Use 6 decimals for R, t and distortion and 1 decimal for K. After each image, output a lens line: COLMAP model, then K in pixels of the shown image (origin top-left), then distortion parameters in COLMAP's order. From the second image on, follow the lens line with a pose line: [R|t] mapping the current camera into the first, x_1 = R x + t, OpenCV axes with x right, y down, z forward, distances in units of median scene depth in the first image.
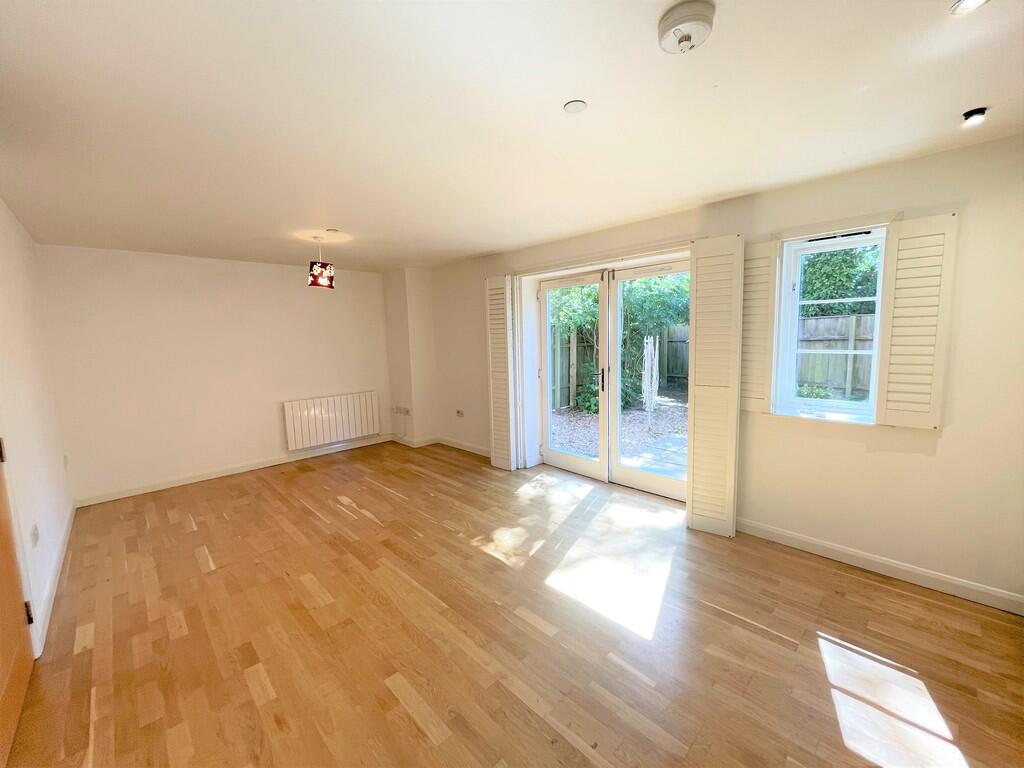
lens RADIAL K [[413.6, 0, 511.6], [0, 413.6, 378.6], [0, 0, 1]] dist [-0.003399, 0.000909]
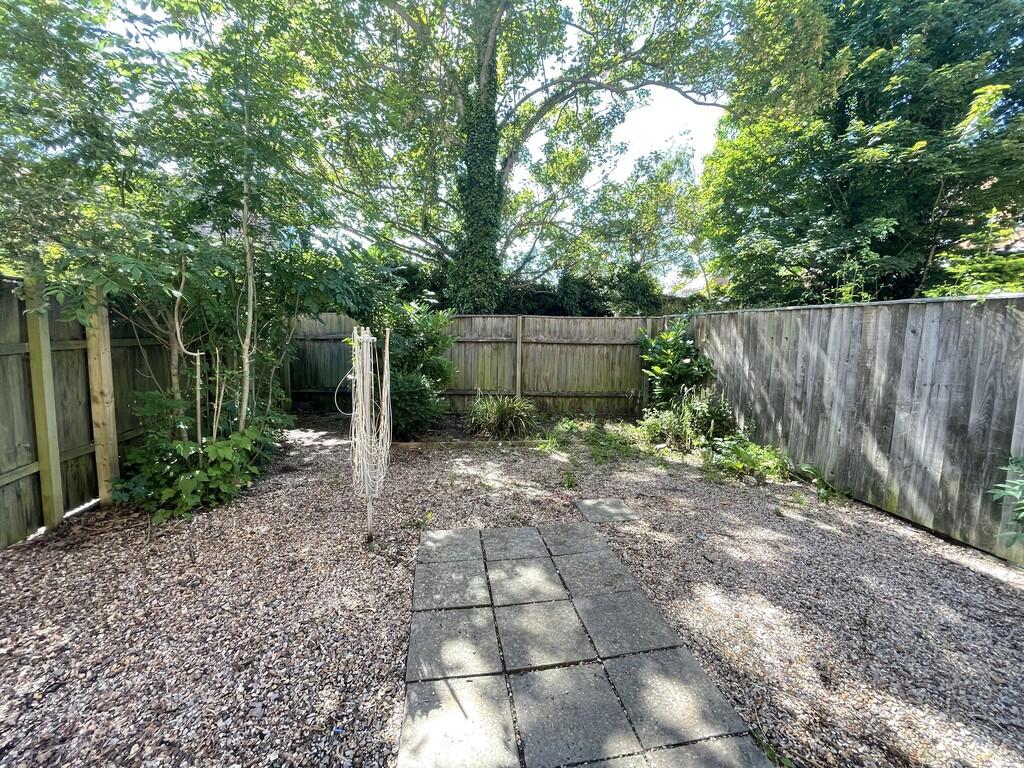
lens RADIAL K [[413.6, 0, 512.5], [0, 413.6, 383.7], [0, 0, 1]] dist [-0.003399, 0.000909]
pose [[0.563470, -0.066283, 0.823473, 0.134794], [0.051045, 0.997665, 0.045376, -0.116323], [-0.824558, 0.016466, 0.565538, 1.311021]]
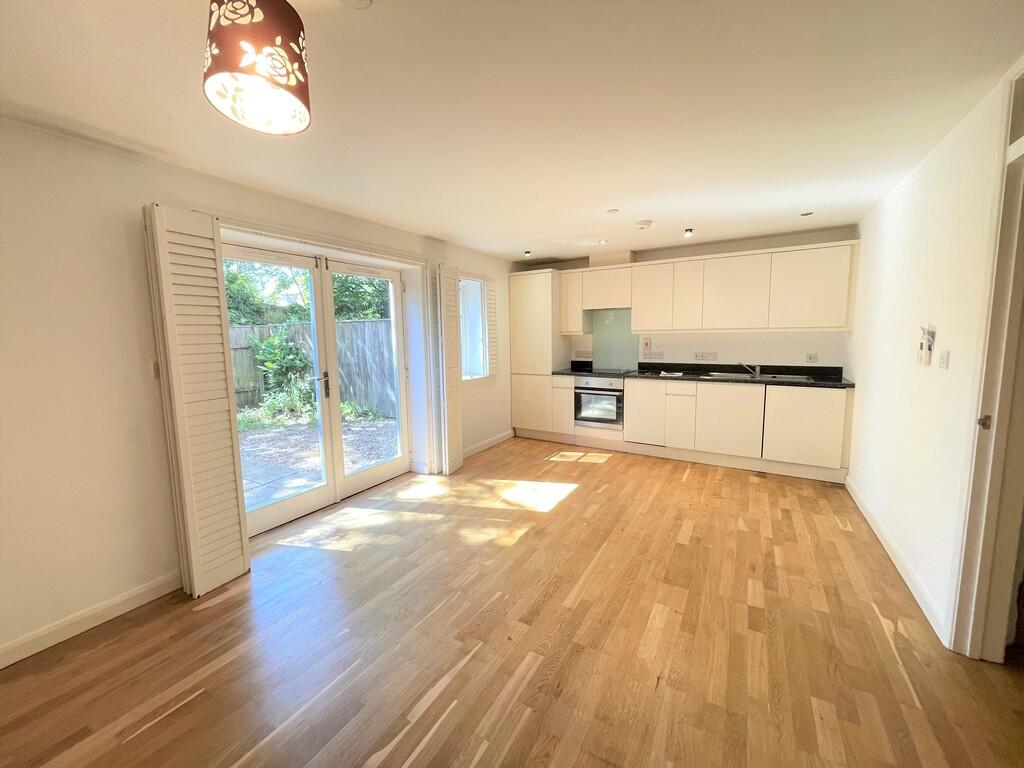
lens RADIAL K [[413.6, 0, 509.3], [0, 413.6, 373.0], [0, 0, 1]] dist [-0.003399, 0.000909]
pose [[-0.269886, -0.060361, 0.960998, -0.863019], [0.127341, 0.987030, 0.097759, -0.070218], [-0.954435, 0.148758, -0.258699, 1.065703]]
